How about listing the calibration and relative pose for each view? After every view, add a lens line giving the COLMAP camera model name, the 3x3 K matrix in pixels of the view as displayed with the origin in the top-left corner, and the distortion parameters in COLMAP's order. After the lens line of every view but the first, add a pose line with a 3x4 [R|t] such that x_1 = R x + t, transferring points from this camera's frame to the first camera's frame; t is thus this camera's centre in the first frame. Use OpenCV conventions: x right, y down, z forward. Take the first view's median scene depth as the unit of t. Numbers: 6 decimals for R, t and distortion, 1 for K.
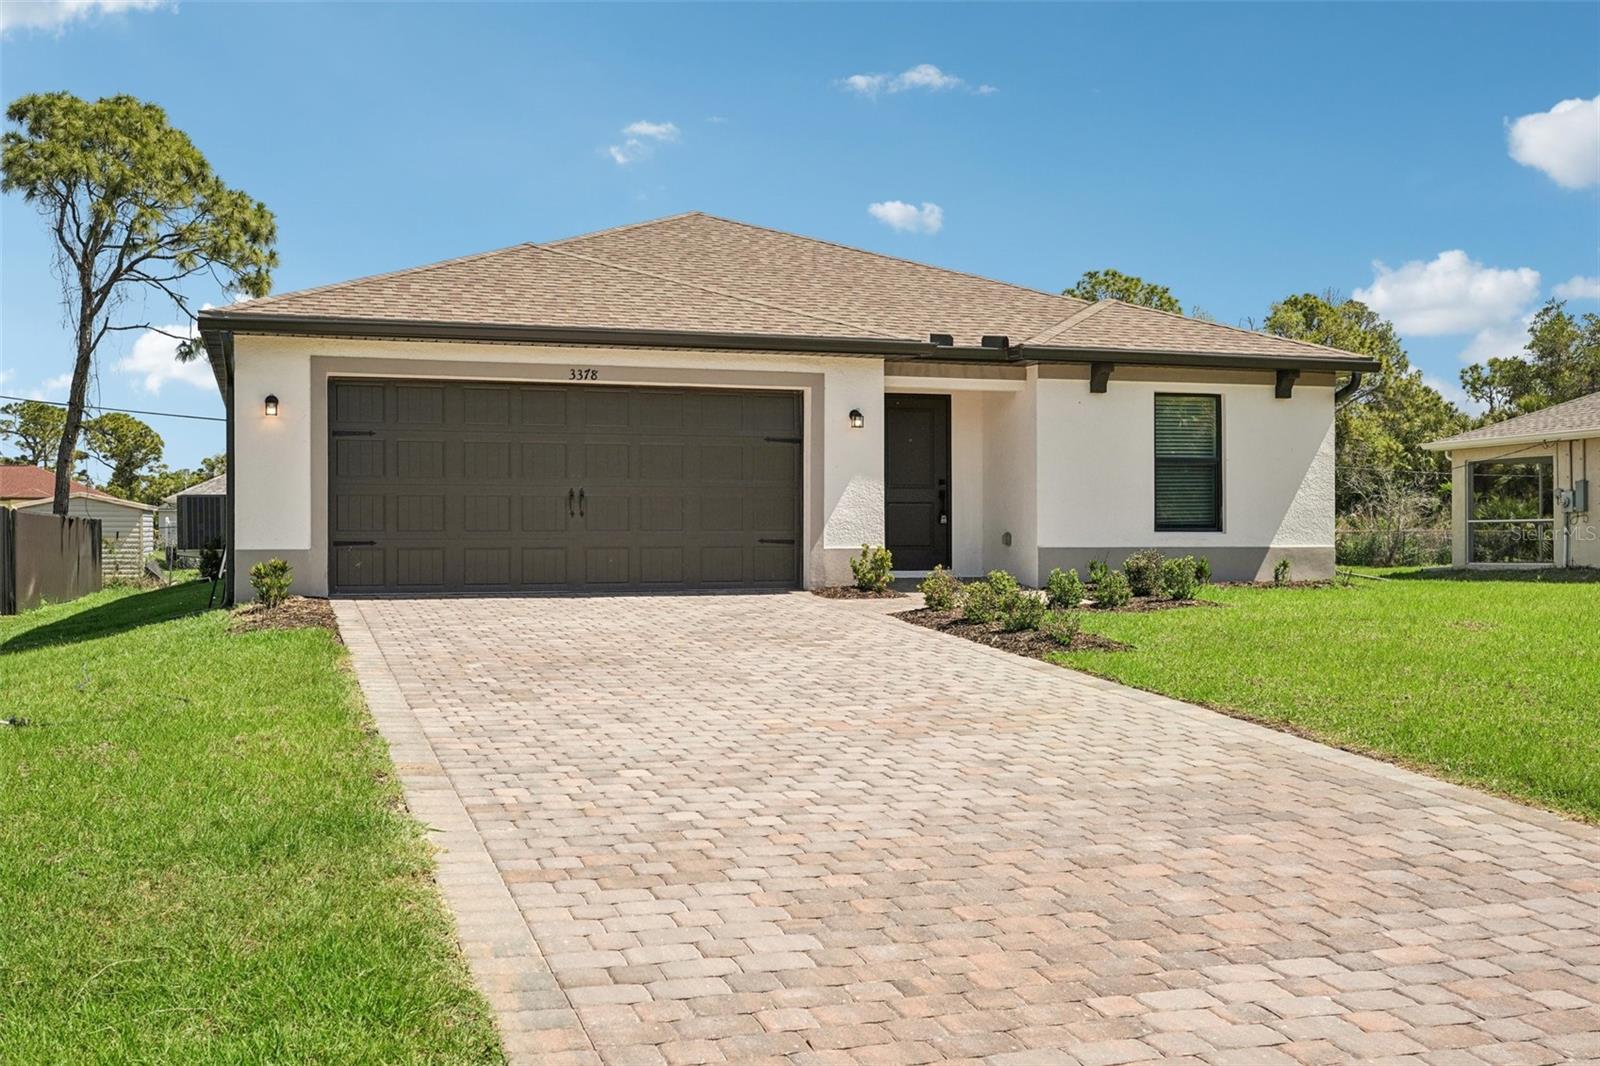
lens RADIAL K [[1592.0, 0, 800.0], [0, 1592.0, 533.0], [0, 0, 1]] dist [-0.000380, 0.004979]
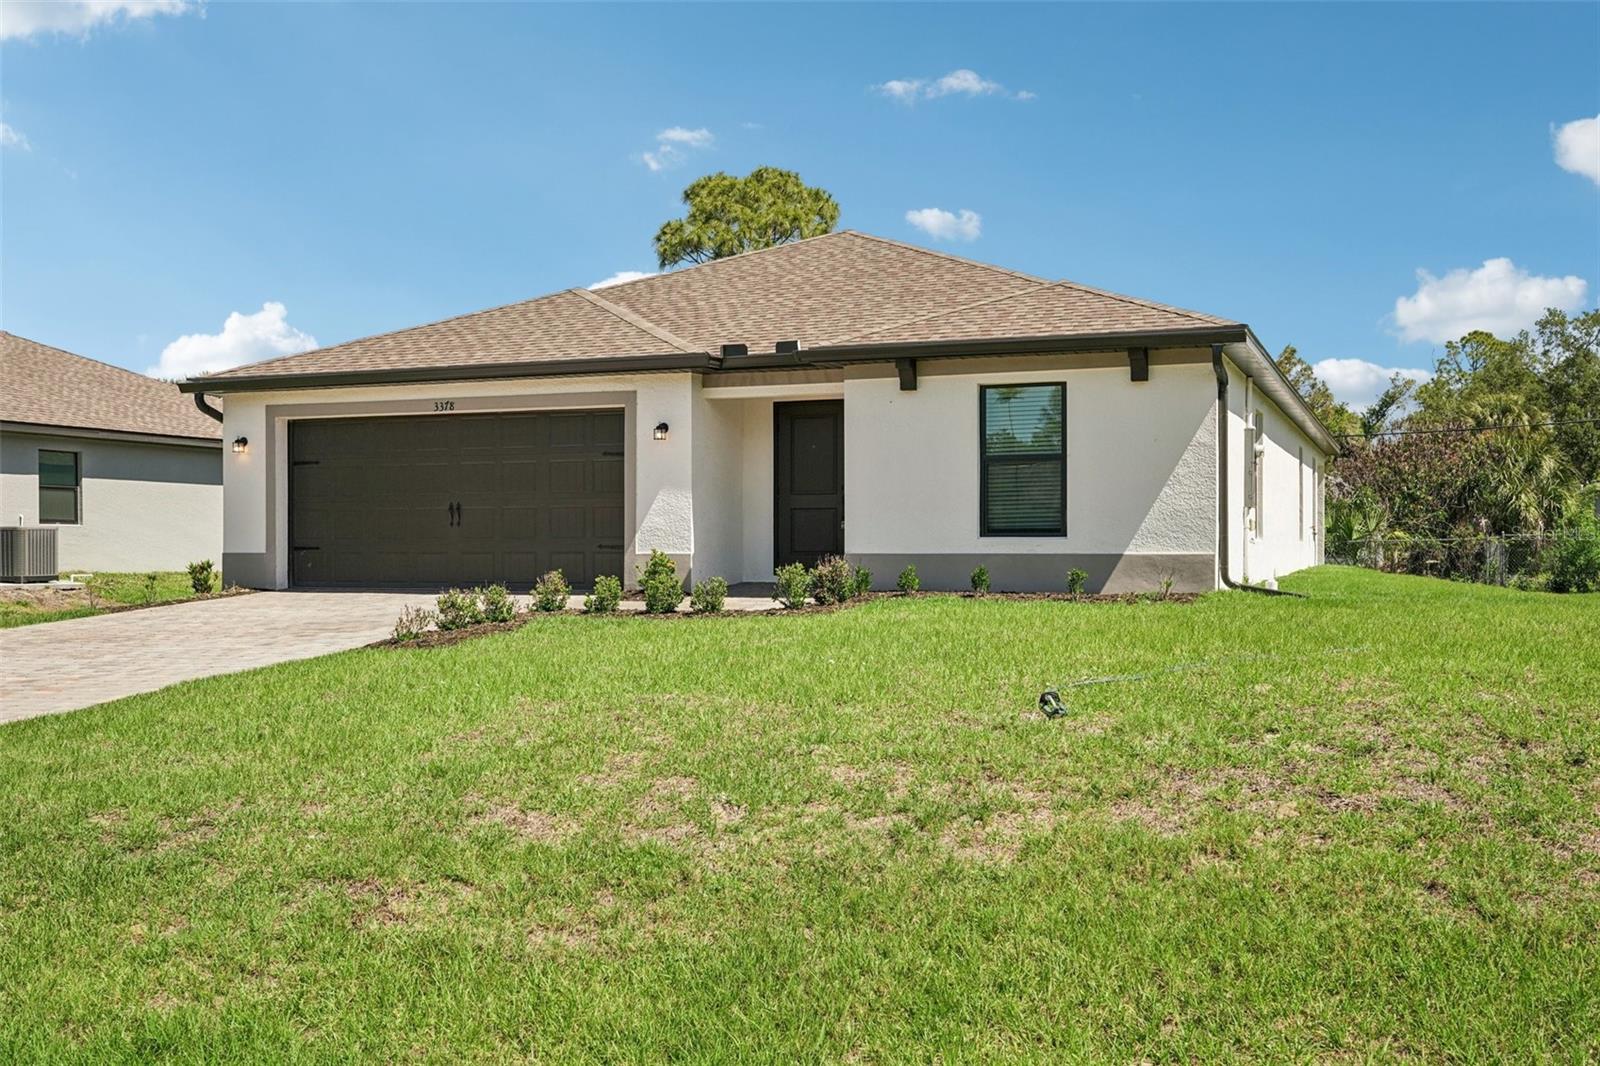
lens RADIAL K [[1579.8, 0, 800.0], [0, 1579.8, 533.0], [0, 0, 1]] dist [0.006946, 0.009494]
pose [[0.769479, -0.004195, -0.638659, 0.733195], [0.003105, 0.999991, -0.002827, -0.000831], [0.638665, 0.000192, 0.769485, 0.235746]]
